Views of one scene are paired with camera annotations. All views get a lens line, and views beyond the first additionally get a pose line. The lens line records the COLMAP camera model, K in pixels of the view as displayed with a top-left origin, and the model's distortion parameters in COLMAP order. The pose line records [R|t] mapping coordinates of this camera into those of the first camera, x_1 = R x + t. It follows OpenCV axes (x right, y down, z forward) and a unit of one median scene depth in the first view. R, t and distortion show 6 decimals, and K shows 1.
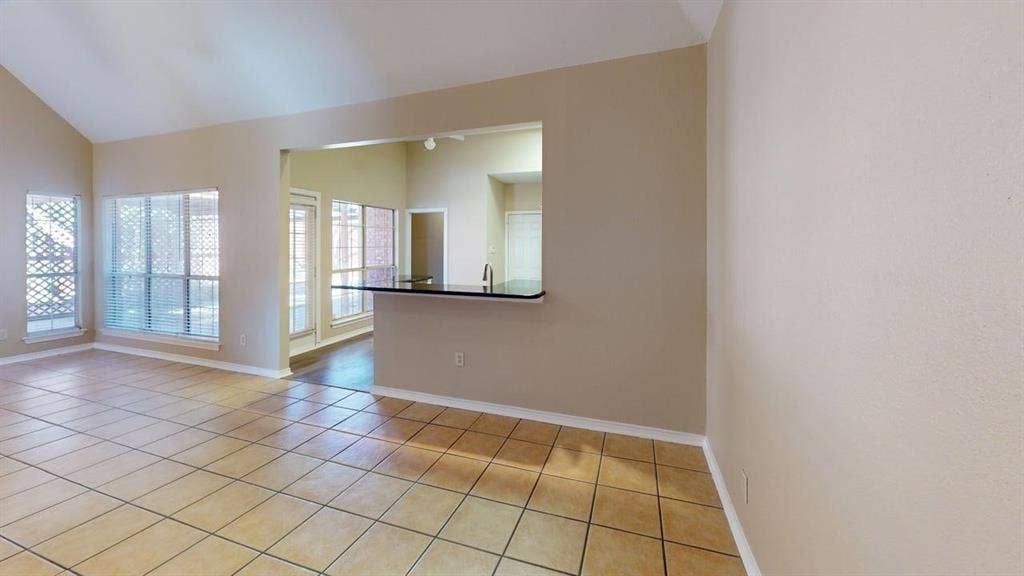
lens RADIAL K [[361.5, 0, 517.3], [0, 361.5, 289.6], [0, 0, 1]] dist [-0.000148, -0.000027]
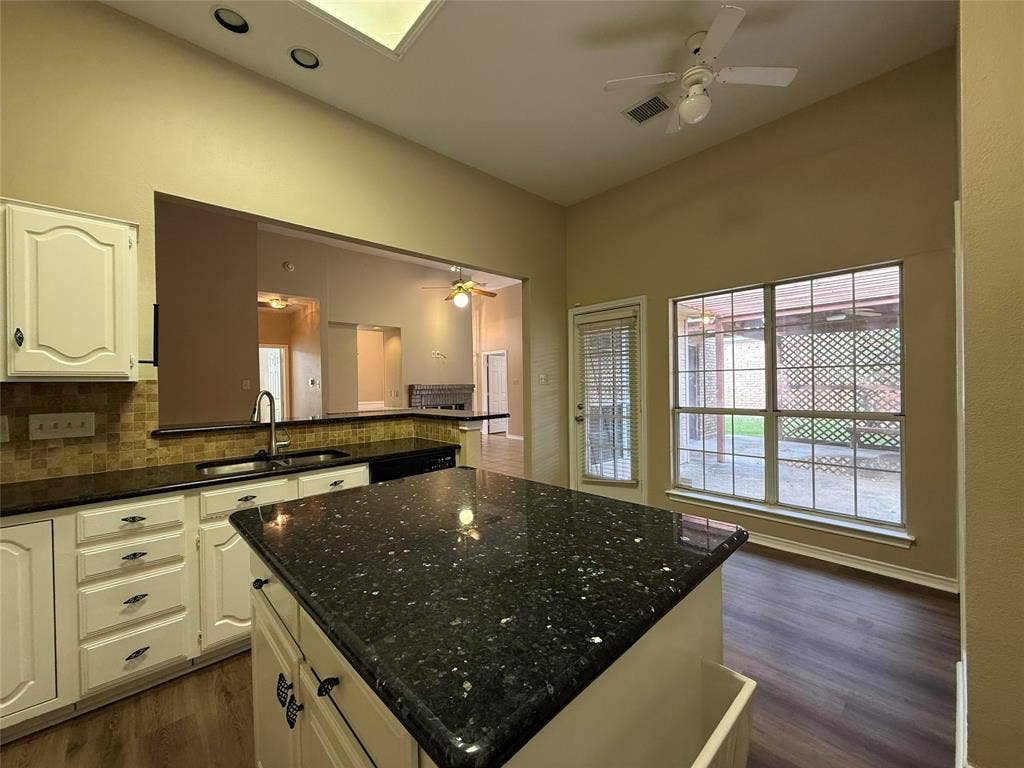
lens RADIAL K [[404.7, 0, 517.4], [0, 404.7, 385.5], [0, 0, 1]] dist [0.029721, -0.000127]
pose [[-0.472368, 0.007154, -0.881372, 0.217569], [-0.091978, 0.994107, 0.057364, -0.094155], [0.876589, 0.108163, -0.468927, 0.949587]]
